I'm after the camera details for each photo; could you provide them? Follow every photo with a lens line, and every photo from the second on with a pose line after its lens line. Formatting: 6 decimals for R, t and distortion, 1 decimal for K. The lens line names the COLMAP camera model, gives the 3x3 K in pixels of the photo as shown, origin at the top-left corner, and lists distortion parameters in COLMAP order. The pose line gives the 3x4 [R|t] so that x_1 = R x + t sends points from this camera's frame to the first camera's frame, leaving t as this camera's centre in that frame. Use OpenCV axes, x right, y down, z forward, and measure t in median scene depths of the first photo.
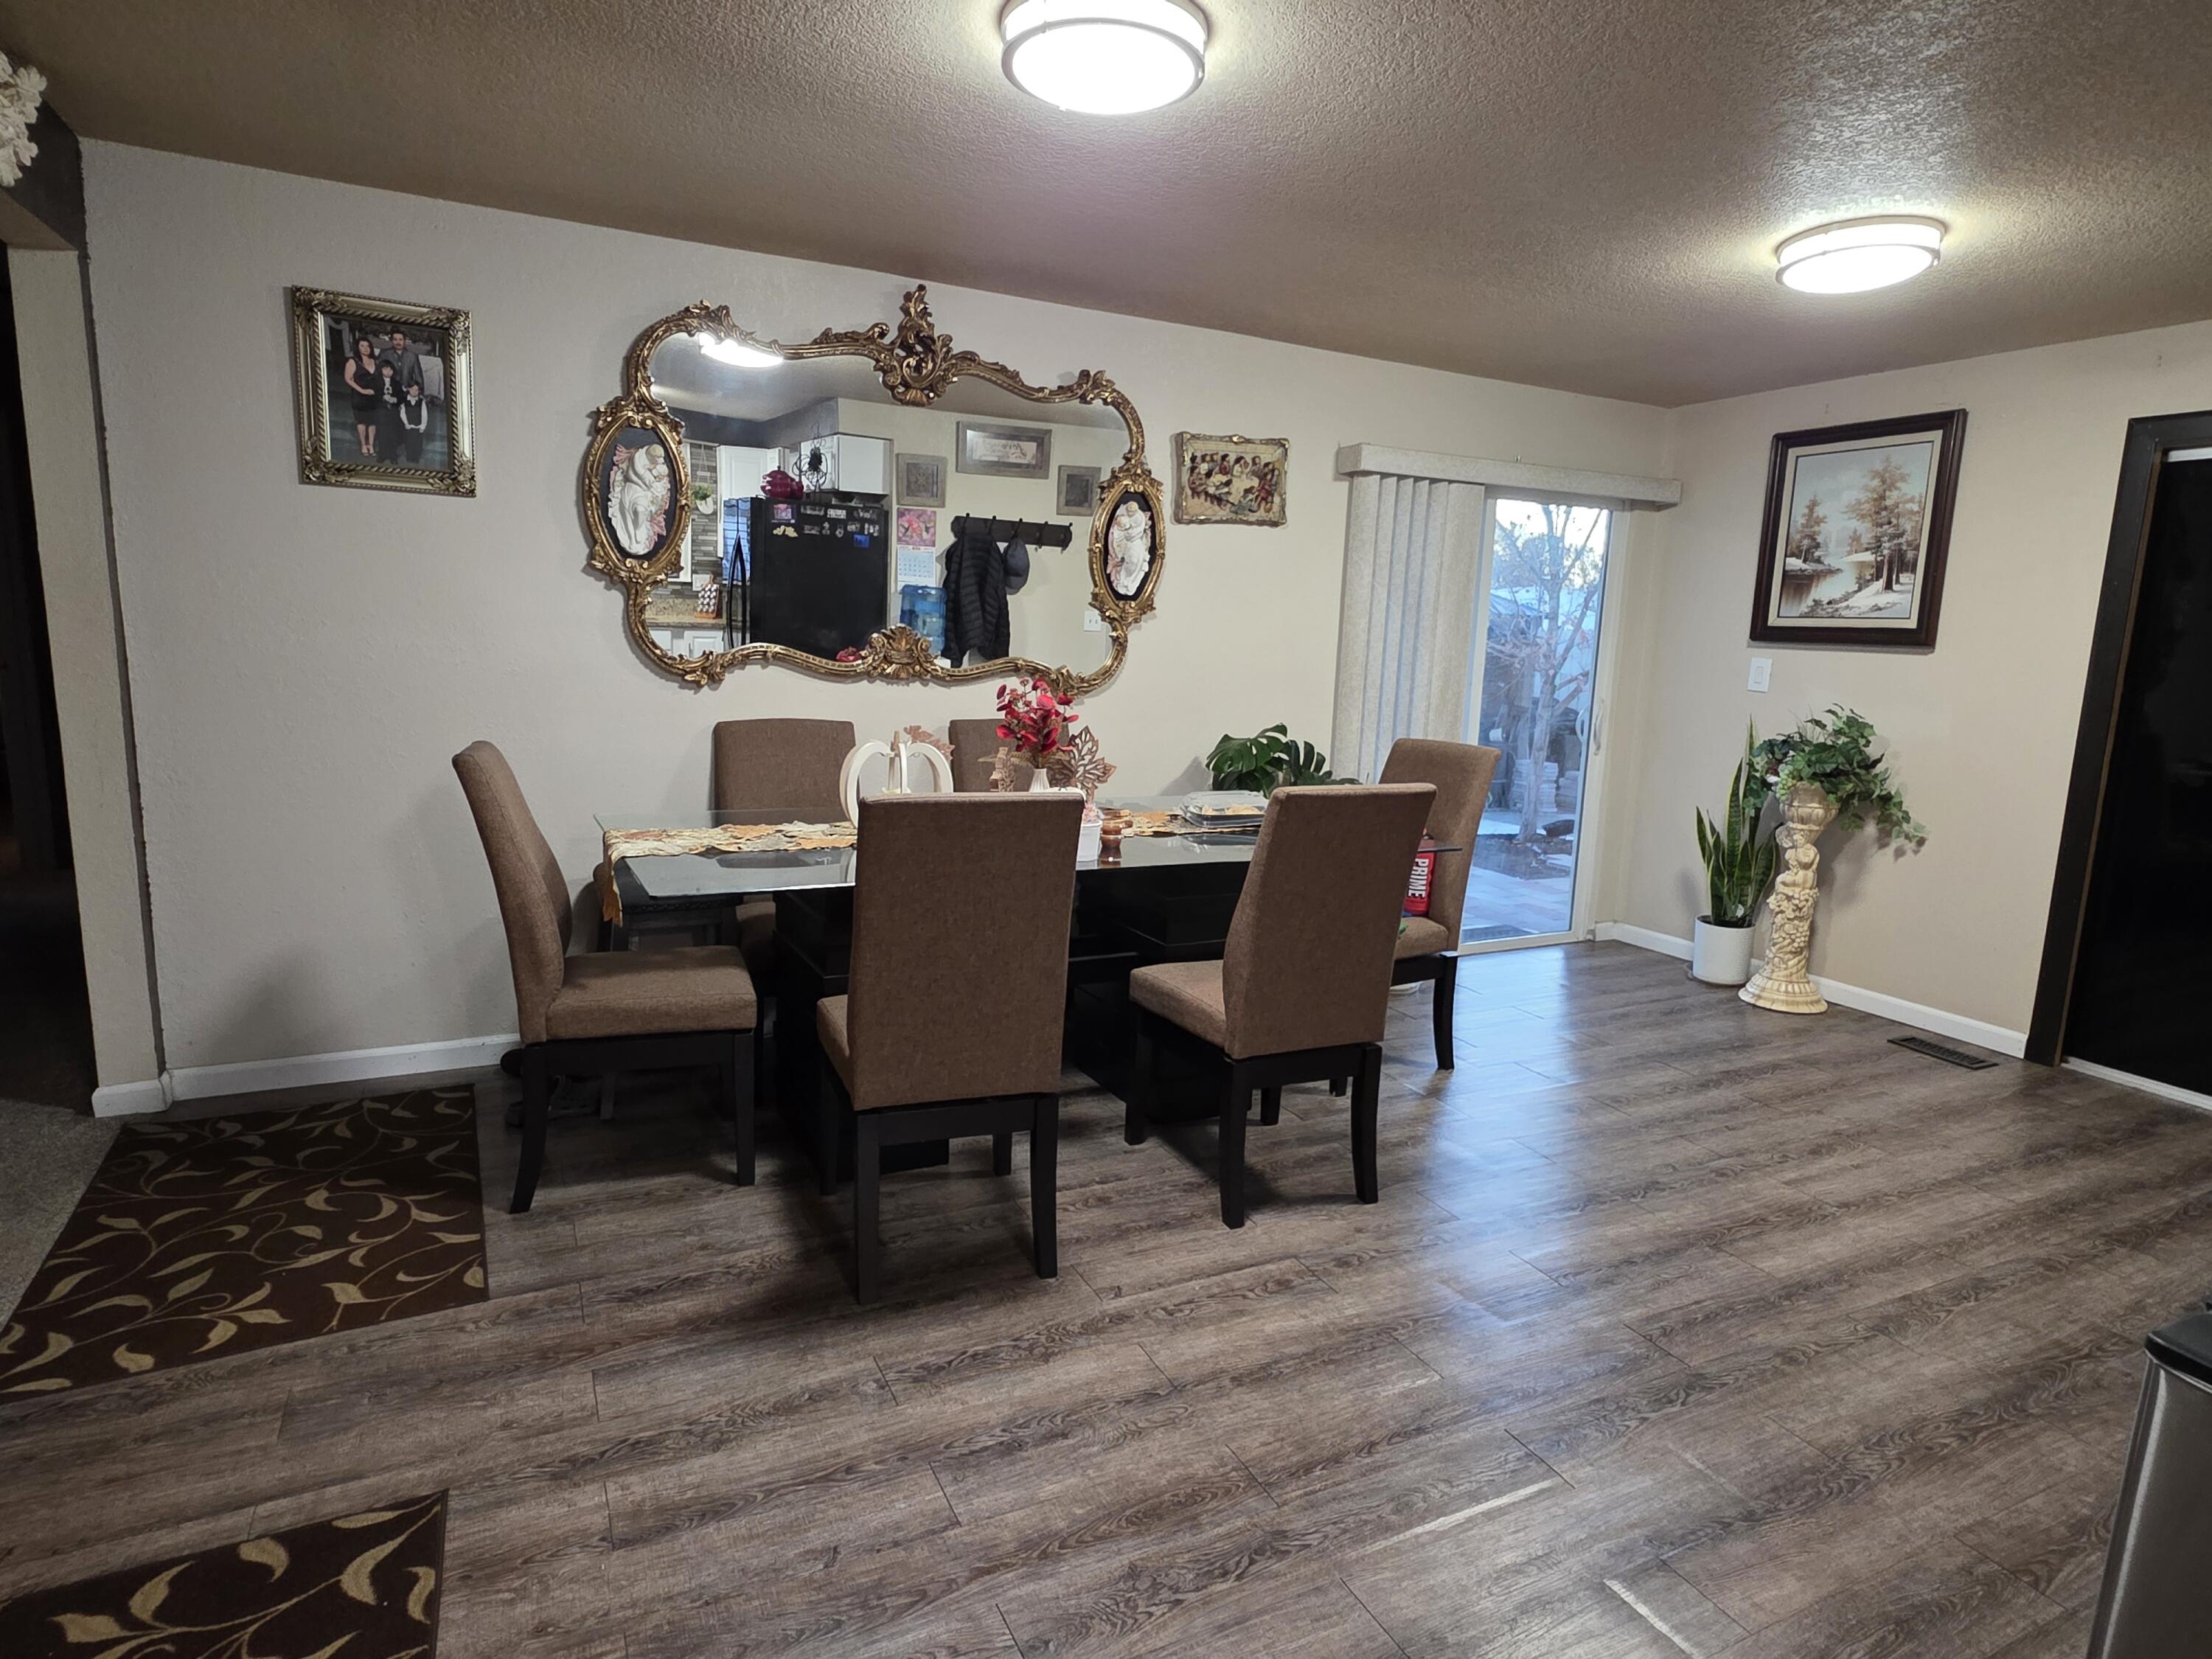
lens RADIAL K [[1214.2, 0, 1124.0], [0, 1214.2, 826.5], [0, 0, 1]] dist [0.001851, 0.000432]
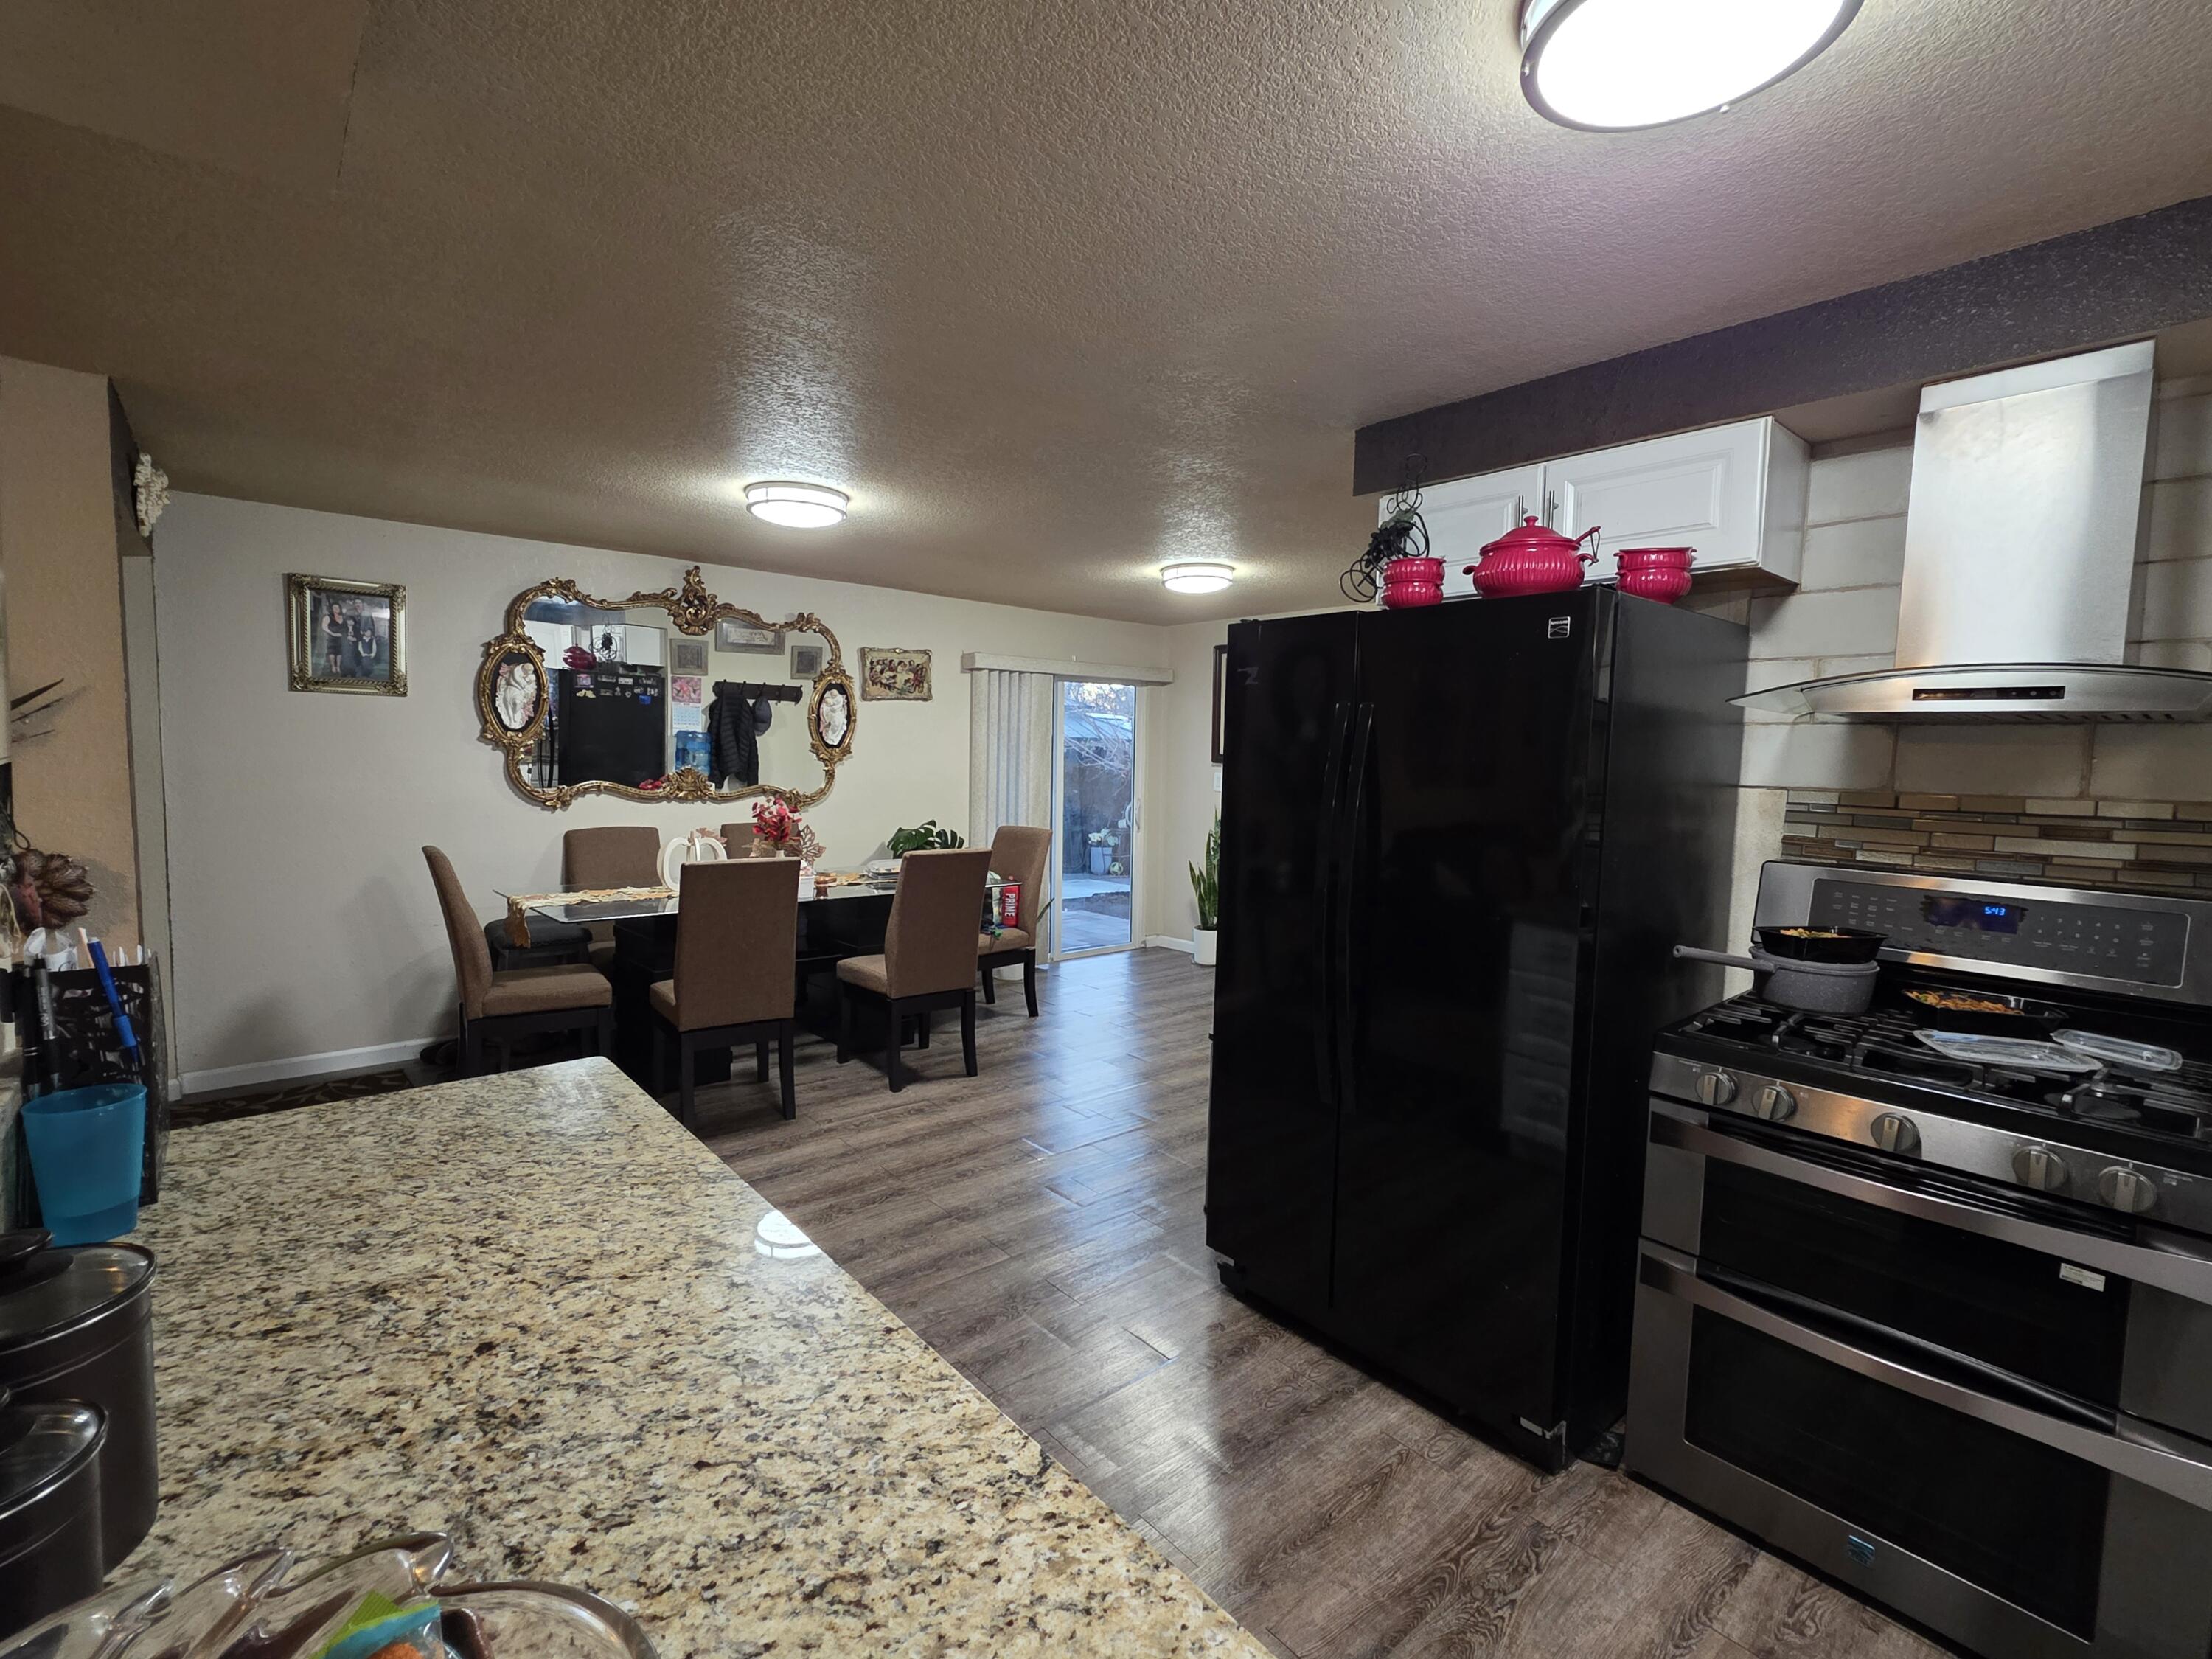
lens RADIAL K [[988.7, 0, 1097.3], [0, 988.7, 827.6], [0, 0, 1]] dist [0.001378, 0.001589]
pose [[0.971973, -0.036086, 0.232306, 0.033739], [0.054039, 0.995984, -0.071387, 0.034162], [-0.228797, 0.081940, 0.970020, -0.355356]]
